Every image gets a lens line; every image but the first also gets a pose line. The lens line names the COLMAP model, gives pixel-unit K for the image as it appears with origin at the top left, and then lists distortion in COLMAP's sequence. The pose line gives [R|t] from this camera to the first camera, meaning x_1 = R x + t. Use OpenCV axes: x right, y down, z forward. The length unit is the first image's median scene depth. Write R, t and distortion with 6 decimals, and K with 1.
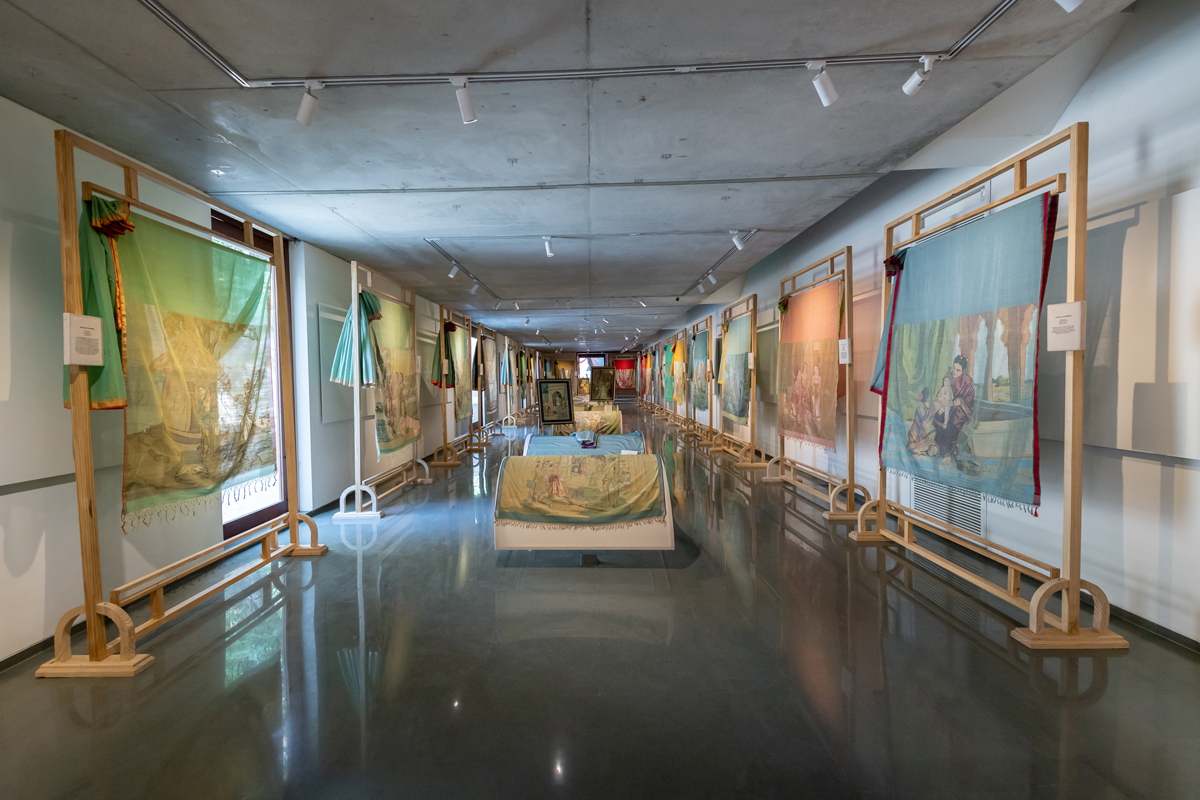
lens RADIAL K [[483.5, 0, 575.8], [0, 483.5, 395.9], [0, 0, 1]] dist [0.012872, -0.004400]
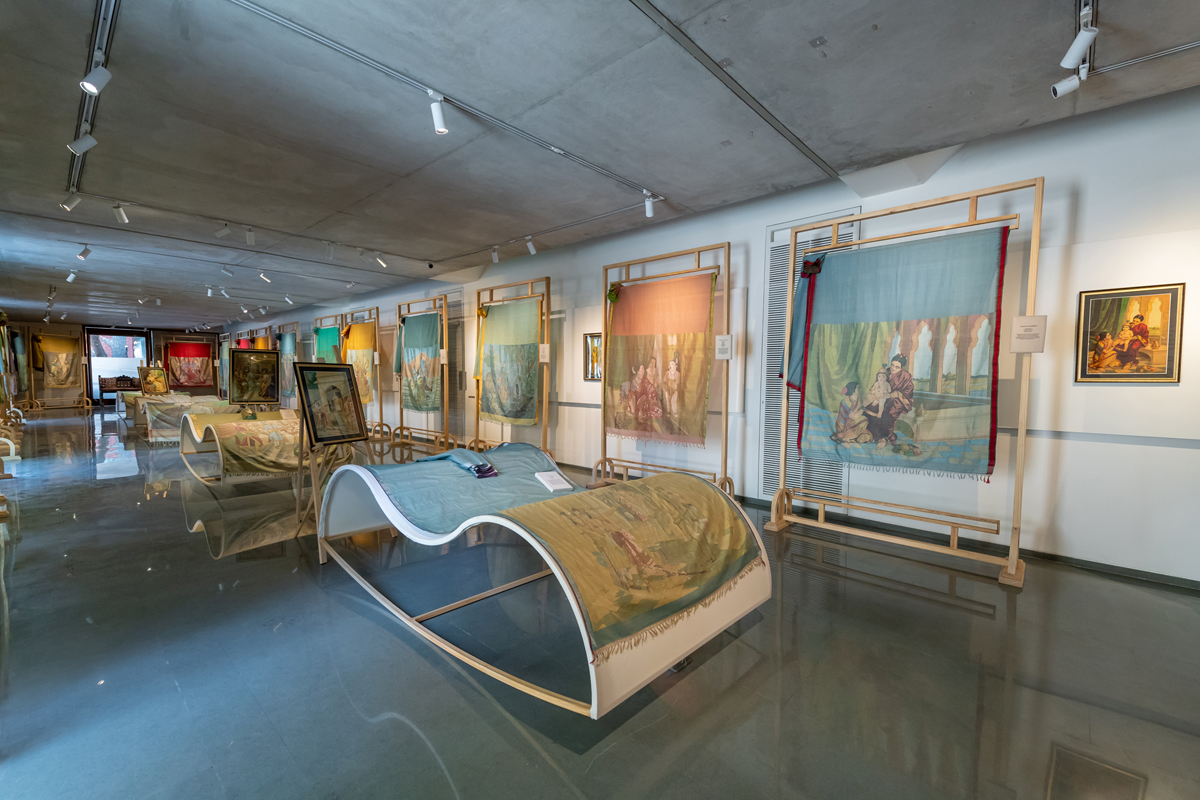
lens RADIAL K [[498.4, 0, 610.7], [0, 498.4, 409.1], [0, 0, 1]] dist [0.025906, -0.001648]
pose [[0.641849, -0.028075, 0.766317, -0.517566], [0.008047, 0.999521, 0.029879, 0.005393], [-0.766789, -0.013011, 0.641767, 0.680379]]
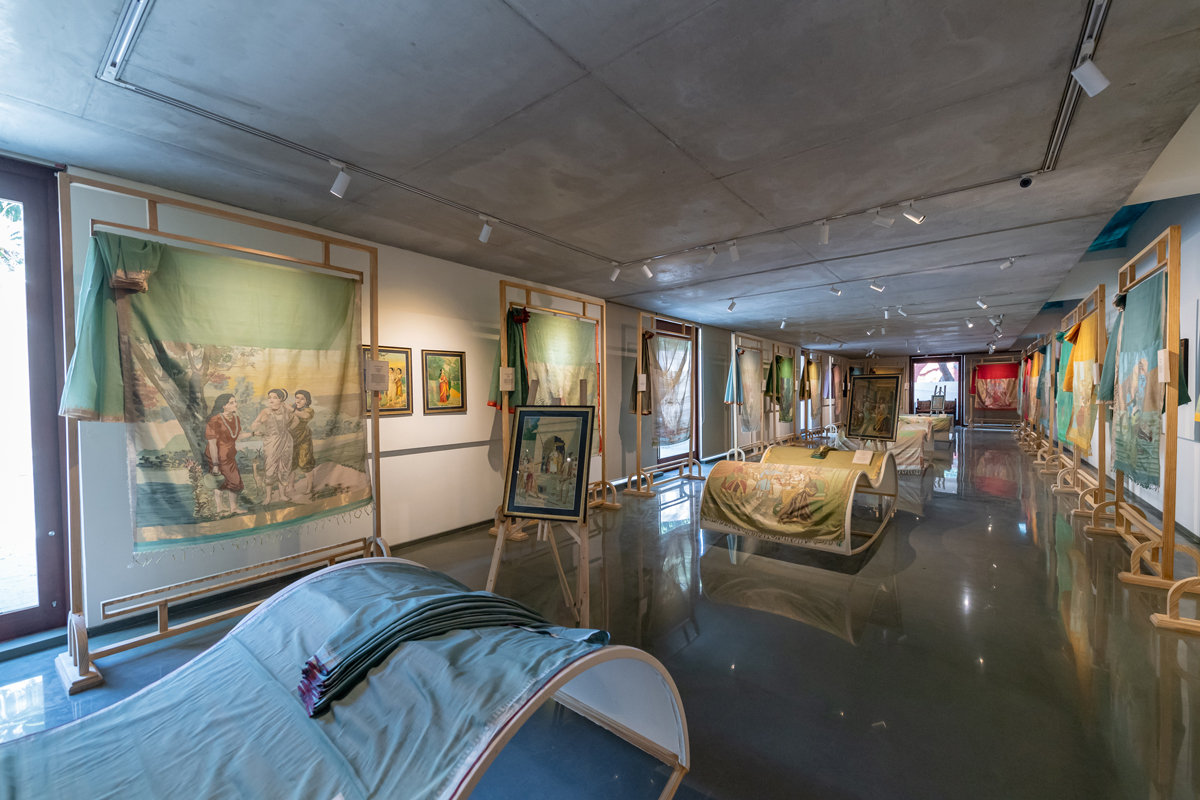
lens RADIAL K [[474.1, 0, 600.8], [0, 474.1, 409.2], [0, 0, 1]] dist [0.020966, -0.000193]
pose [[0.805648, 0.027890, -0.591737, 0.418784], [-0.025548, 0.999598, 0.012331, -0.070909], [0.591843, 0.005183, 0.806037, 1.279900]]
